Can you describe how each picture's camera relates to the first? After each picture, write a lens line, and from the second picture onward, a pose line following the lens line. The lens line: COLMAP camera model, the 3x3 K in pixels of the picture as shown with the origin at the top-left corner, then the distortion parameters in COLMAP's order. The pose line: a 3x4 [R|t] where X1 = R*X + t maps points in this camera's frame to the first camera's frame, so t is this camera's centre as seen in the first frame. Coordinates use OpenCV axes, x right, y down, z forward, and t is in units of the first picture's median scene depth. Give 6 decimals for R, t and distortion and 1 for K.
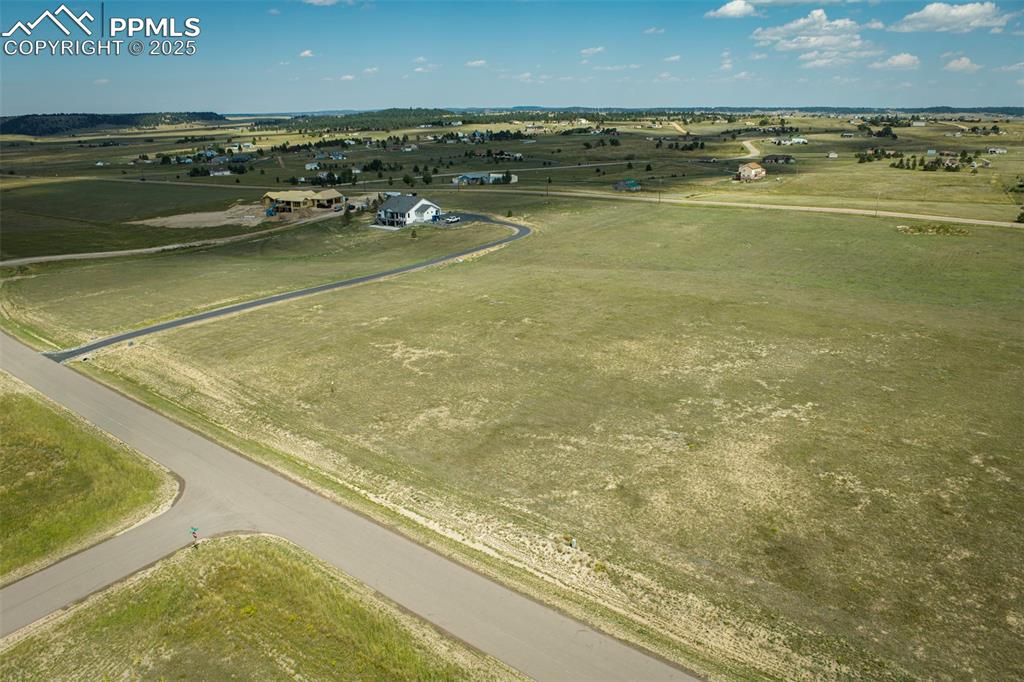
lens RADIAL K [[704.1, 0, 511.8], [0, 704.1, 349.7], [0, 0, 1]] dist [-0.050228, 0.011066]
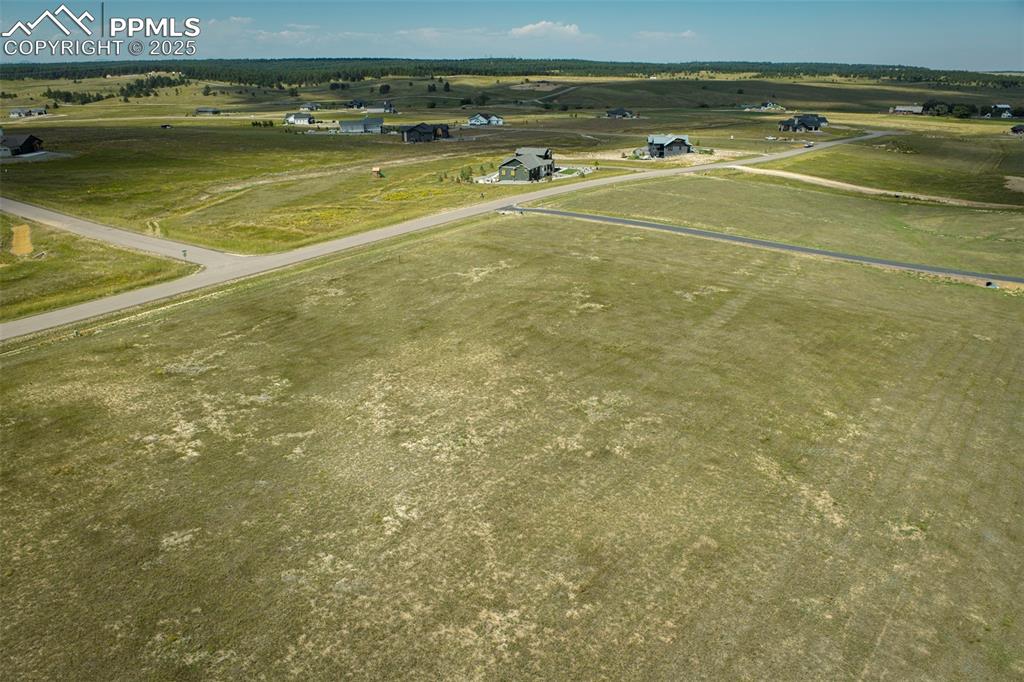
lens RADIAL K [[704.1, 0, 511.6], [0, 704.1, 342.7], [0, 0, 1]] dist [-0.050228, 0.011066]
pose [[0.035762, 0.380341, -0.924155, 0.844628], [-0.325102, 0.878875, 0.349125, -0.280983], [0.945003, 0.287959, 0.155079, 0.981942]]
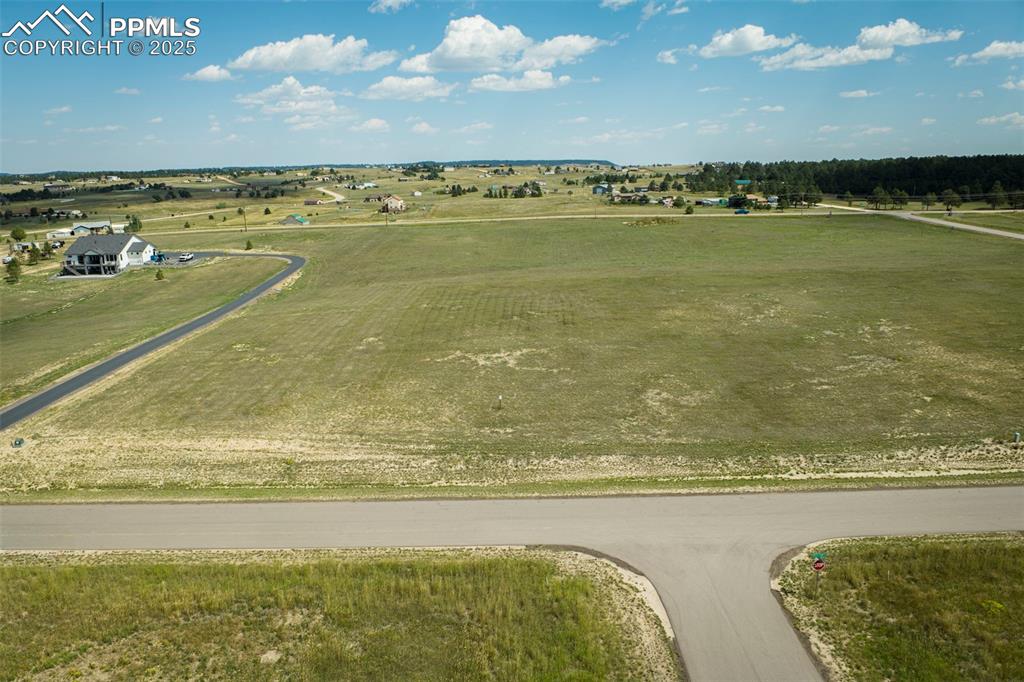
lens RADIAL K [[704.1, 0, 512.3], [0, 704.1, 349.5], [0, 0, 1]] dist [-0.050228, 0.011066]
pose [[0.787444, -0.161136, 0.594951, -0.637651], [0.208942, 0.977858, -0.011701, 0.009204], [-0.579892, 0.133524, 0.803677, 0.376340]]
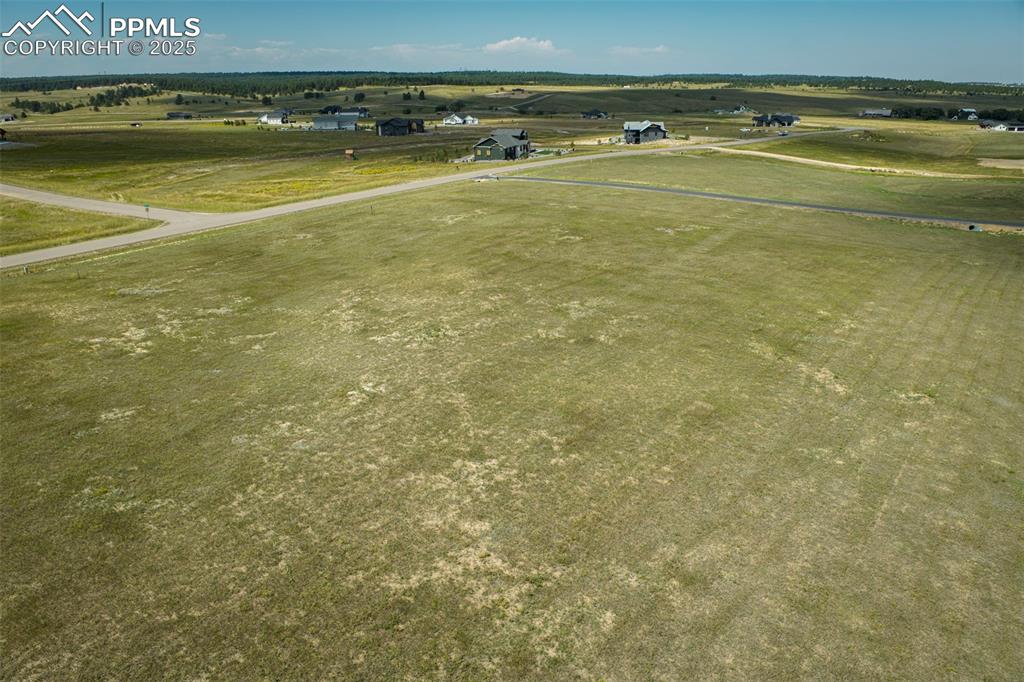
lens RADIAL K [[704.1, 0, 511.5], [0, 704.1, 342.9], [0, 0, 1]] dist [-0.050228, 0.011066]
pose [[0.069105, 0.361860, -0.929668, 0.846040], [-0.322300, 0.890020, 0.322470, -0.185453], [0.944112, 0.277348, 0.178132, 1.015945]]
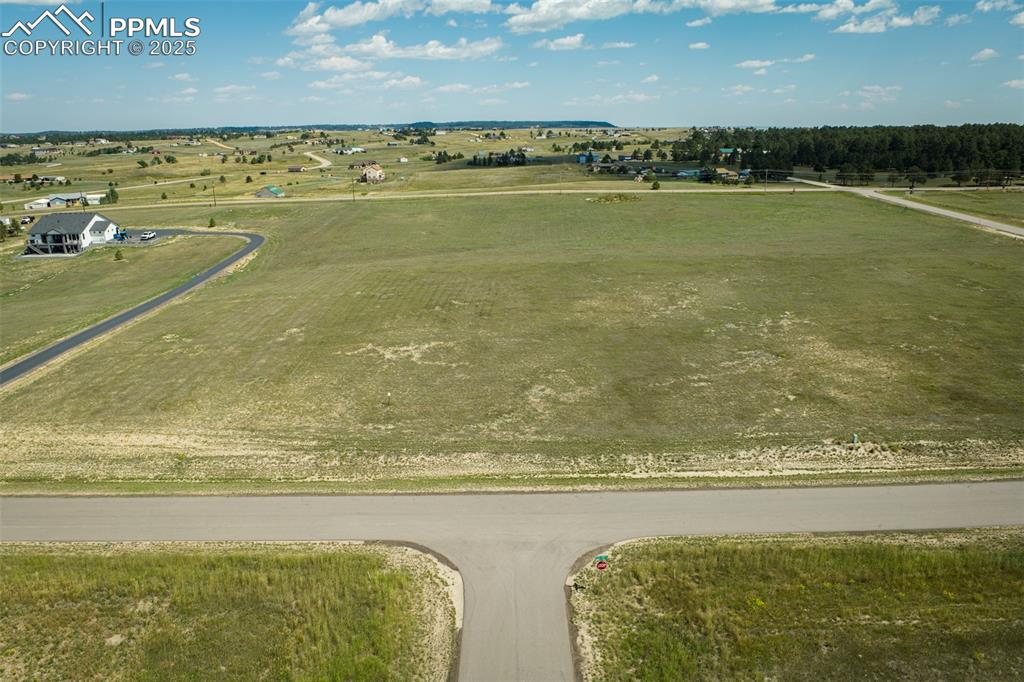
lens RADIAL K [[704.1, 0, 513.0], [0, 704.1, 348.3], [0, 0, 1]] dist [-0.050228, 0.011066]
pose [[0.786967, -0.187852, 0.587703, -0.566924], [0.204592, 0.978083, 0.038673, -0.004835], [-0.582087, 0.089805, 0.808152, 0.264447]]
